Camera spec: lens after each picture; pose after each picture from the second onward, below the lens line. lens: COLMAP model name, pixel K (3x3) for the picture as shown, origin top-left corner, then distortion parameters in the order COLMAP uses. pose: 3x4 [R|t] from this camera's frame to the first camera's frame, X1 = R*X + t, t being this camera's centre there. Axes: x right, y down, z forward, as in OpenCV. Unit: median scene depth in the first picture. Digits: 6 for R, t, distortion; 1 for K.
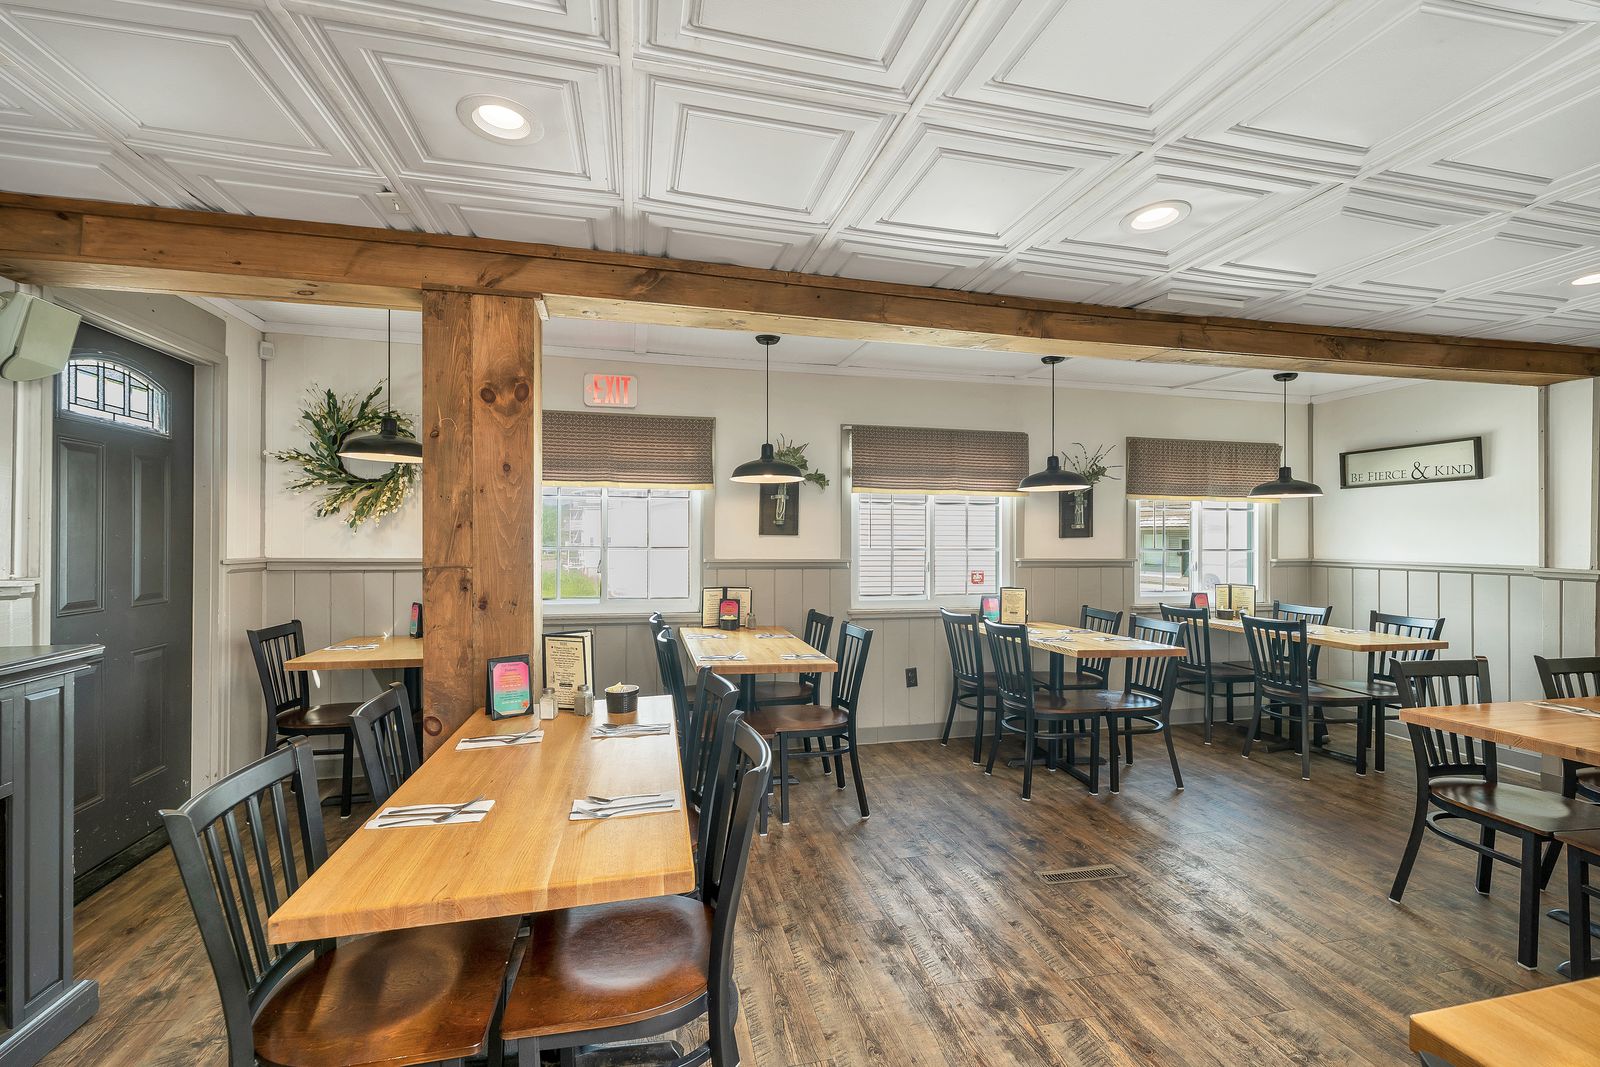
lens RADIAL K [[688.2, 0, 804.4], [0, 688.2, 541.6], [0, 0, 1]] dist [-0.000895, 0.000313]
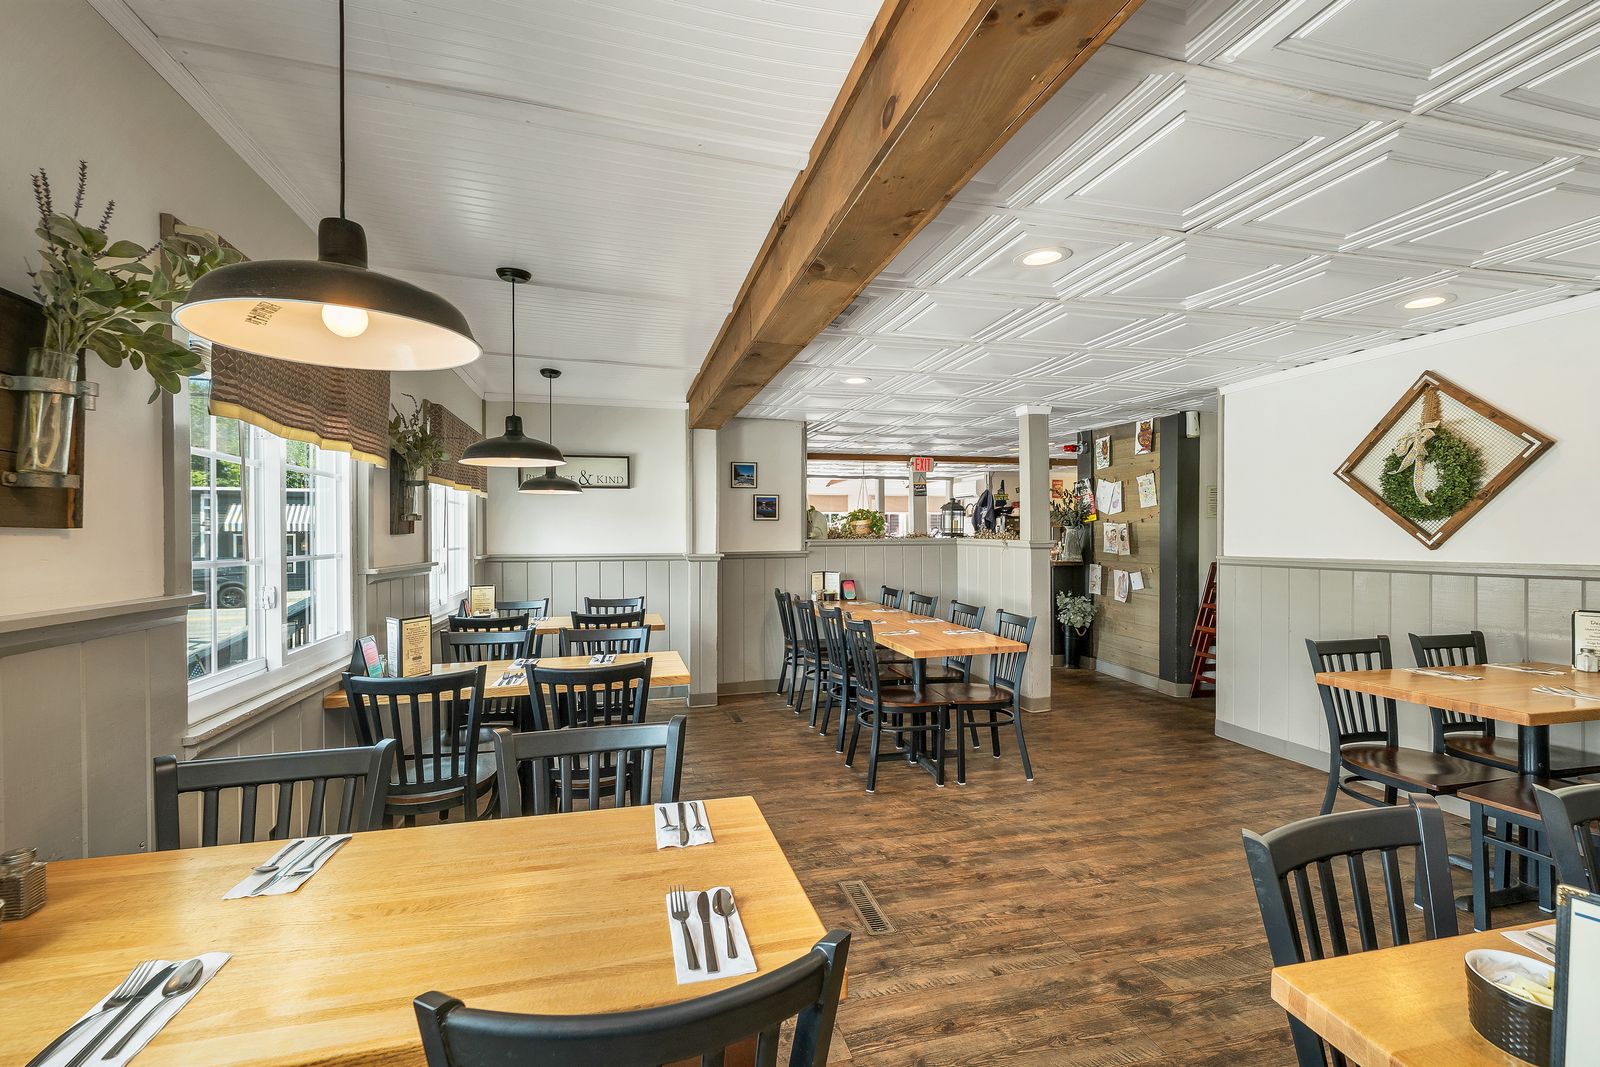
lens RADIAL K [[688.2, 0, 760.7], [0, 688.2, 535.5], [0, 0, 1]] dist [-0.000895, 0.000313]
pose [[0.014560, -0.006734, 0.999871, -0.333169], [0.012661, 0.999898, 0.006550, -0.006908], [-0.999814, 0.012564, 0.014644, 0.739222]]
